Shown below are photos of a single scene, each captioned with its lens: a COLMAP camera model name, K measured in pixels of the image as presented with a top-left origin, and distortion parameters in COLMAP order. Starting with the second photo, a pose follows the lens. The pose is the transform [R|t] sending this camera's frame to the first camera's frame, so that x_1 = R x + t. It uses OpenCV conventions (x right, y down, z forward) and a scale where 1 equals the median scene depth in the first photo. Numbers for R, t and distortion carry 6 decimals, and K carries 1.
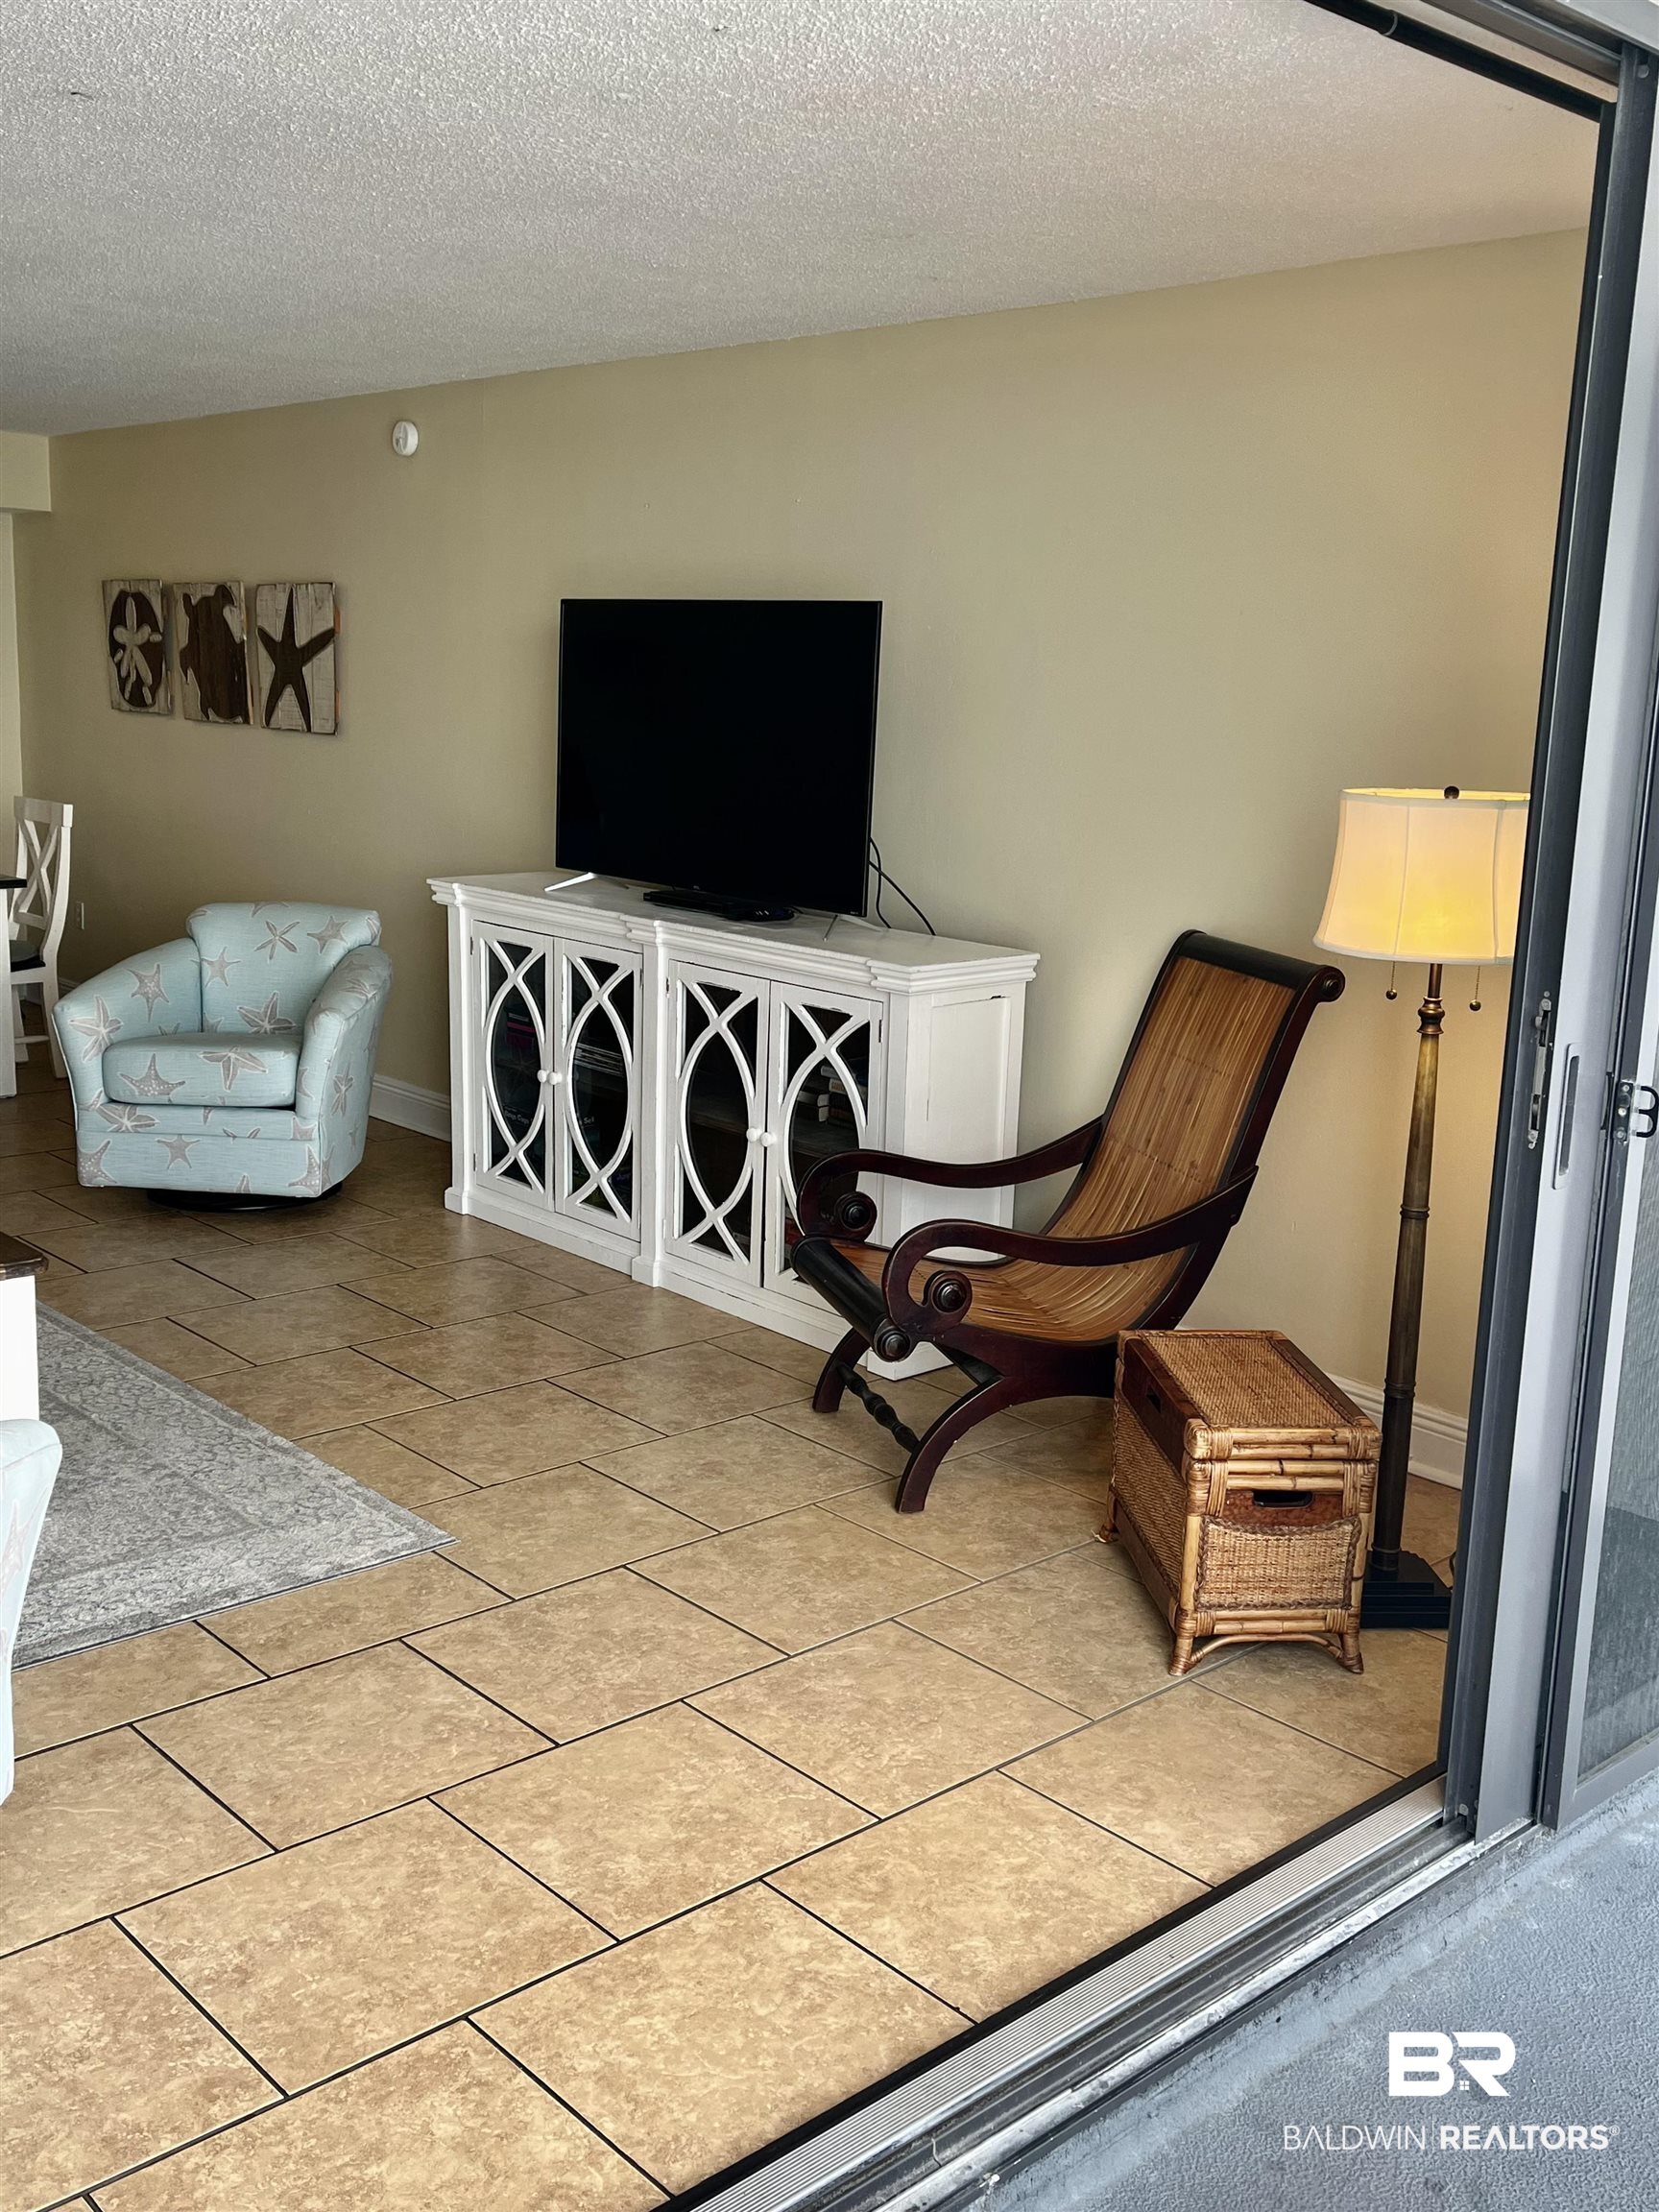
lens RADIAL K [[2212.1, 0, 831.4], [0, 2212.1, 1102.8], [0, 0, 1]] dist [0.026237, 0.000000]
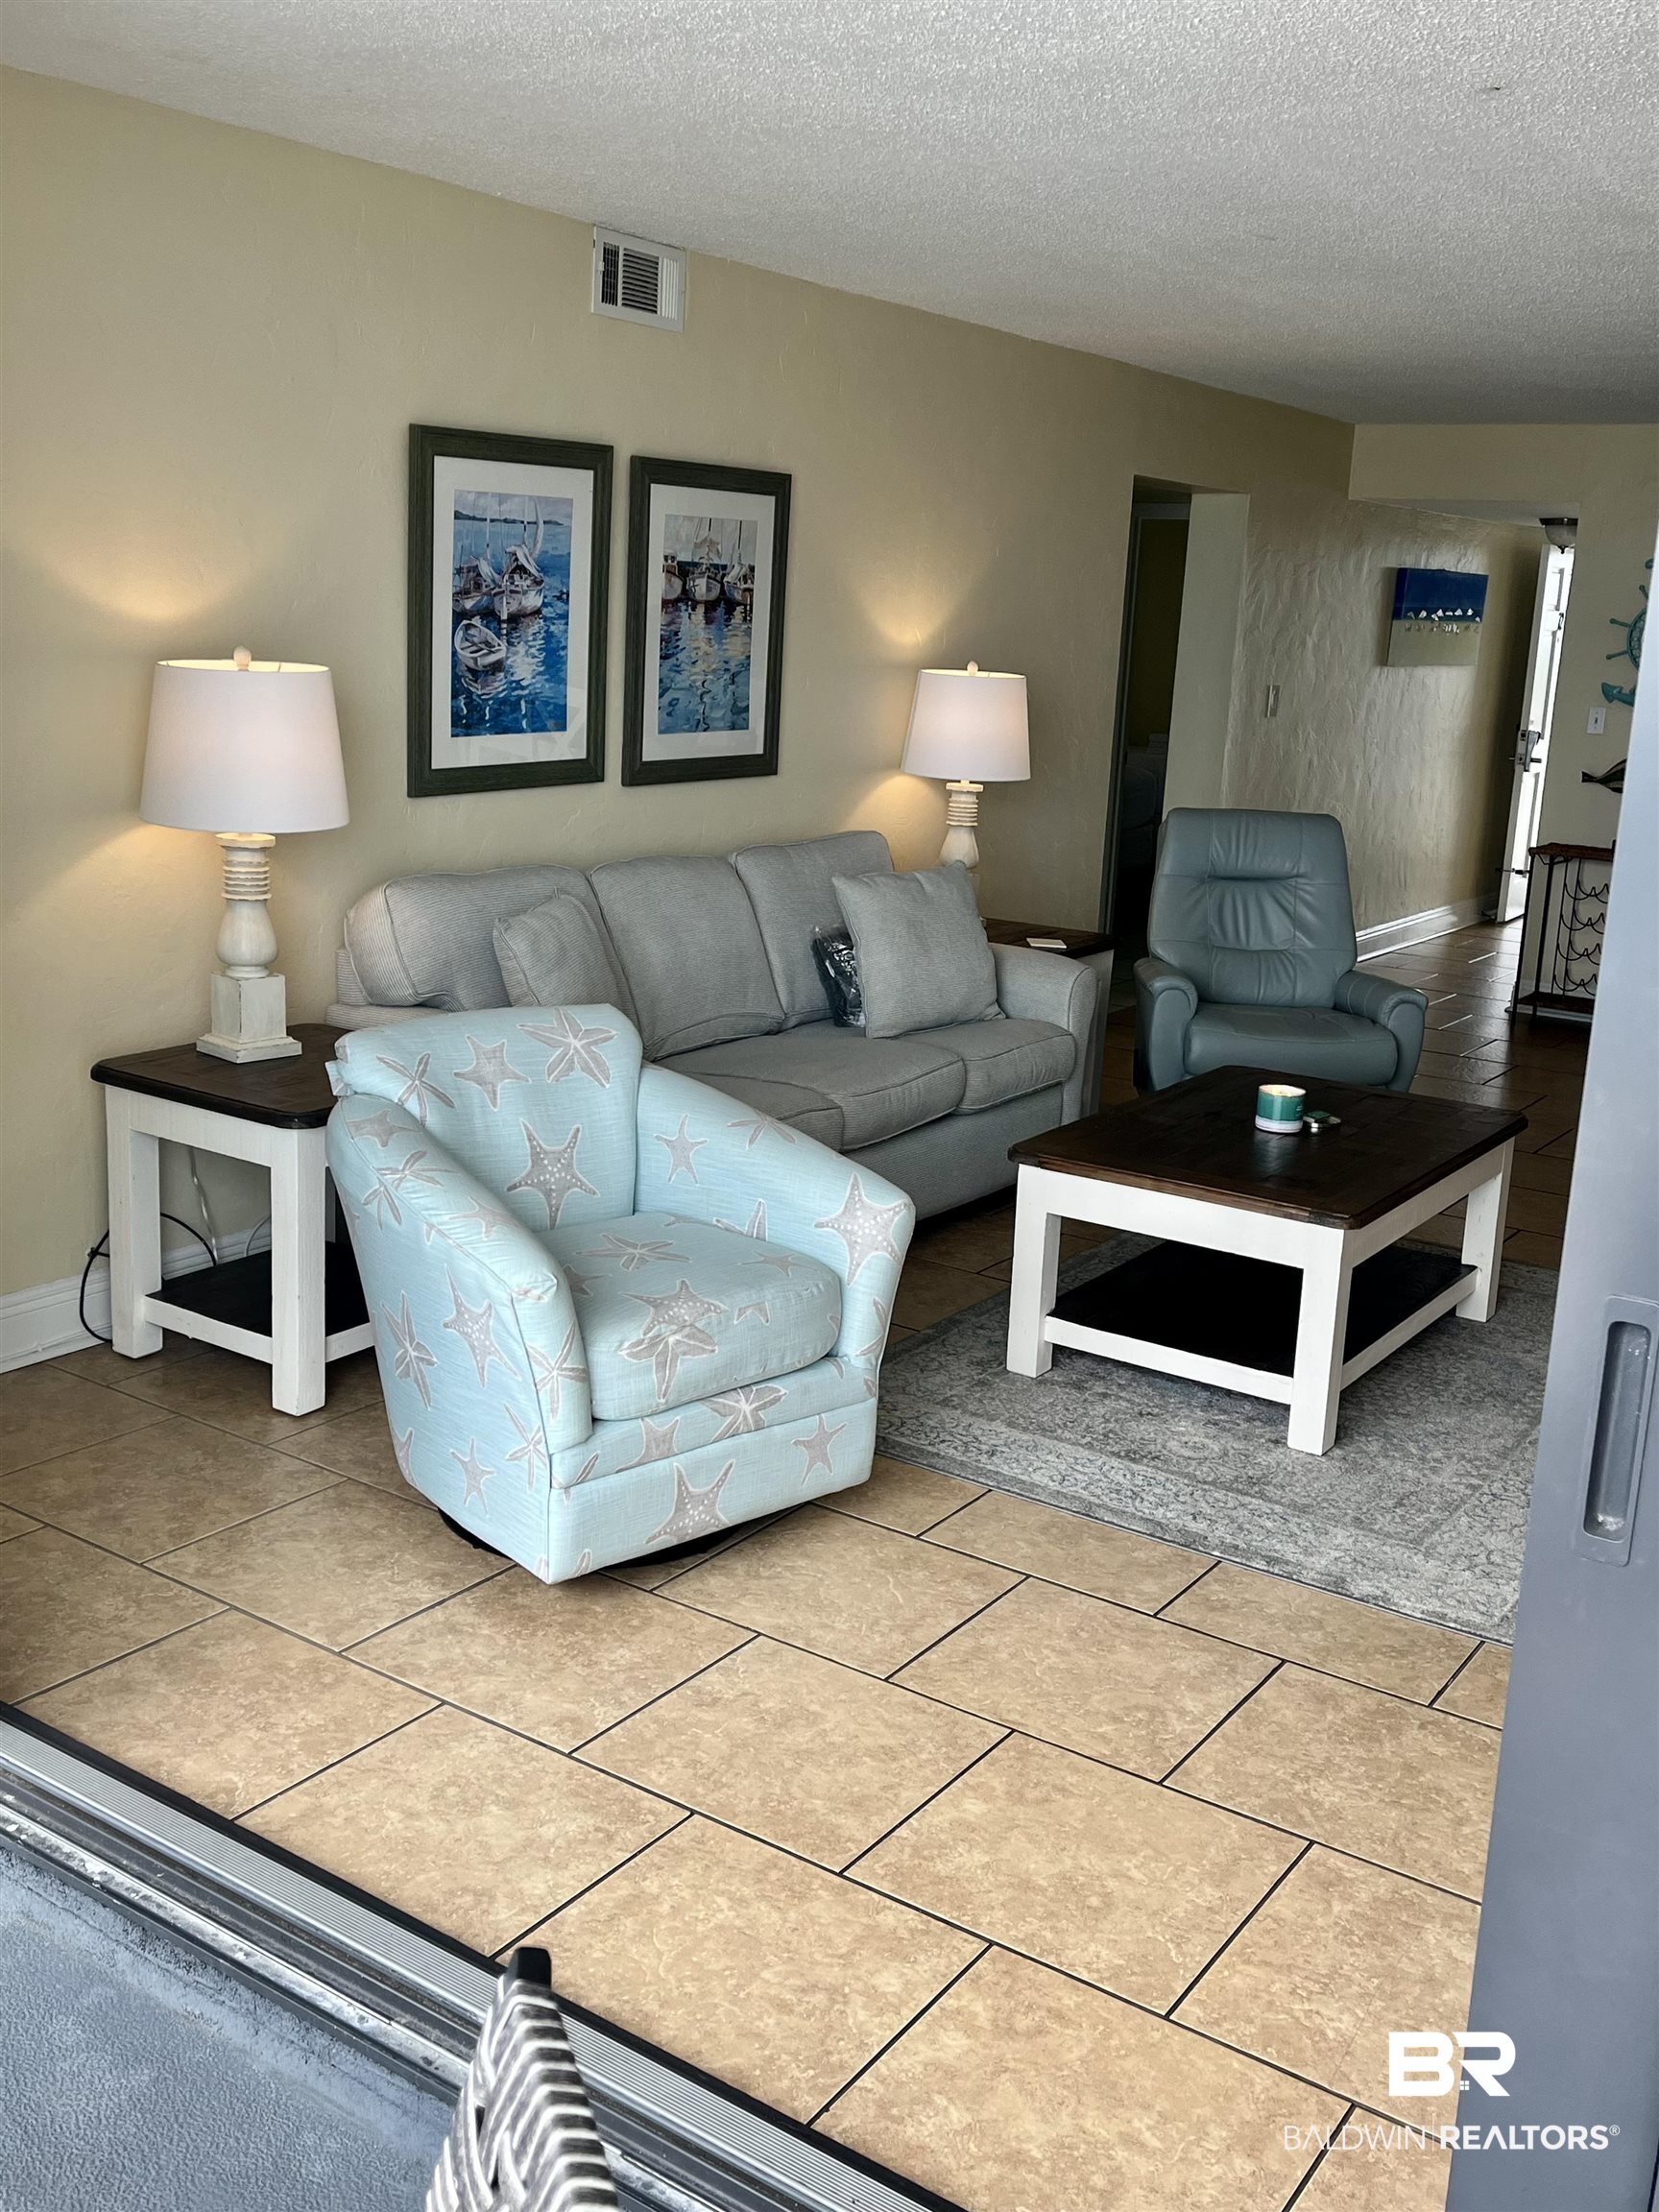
lens RADIAL K [[2060.8, 0, 832.0], [0, 2060.8, 1102.9], [0, 0, 1]] dist [0.015902, 0.000000]
pose [[0.223925, 0.208713, -0.951996, 0.691904], [-0.222019, 0.962042, 0.158693, -0.119006], [0.948981, 0.175826, 0.261764, 0.608984]]
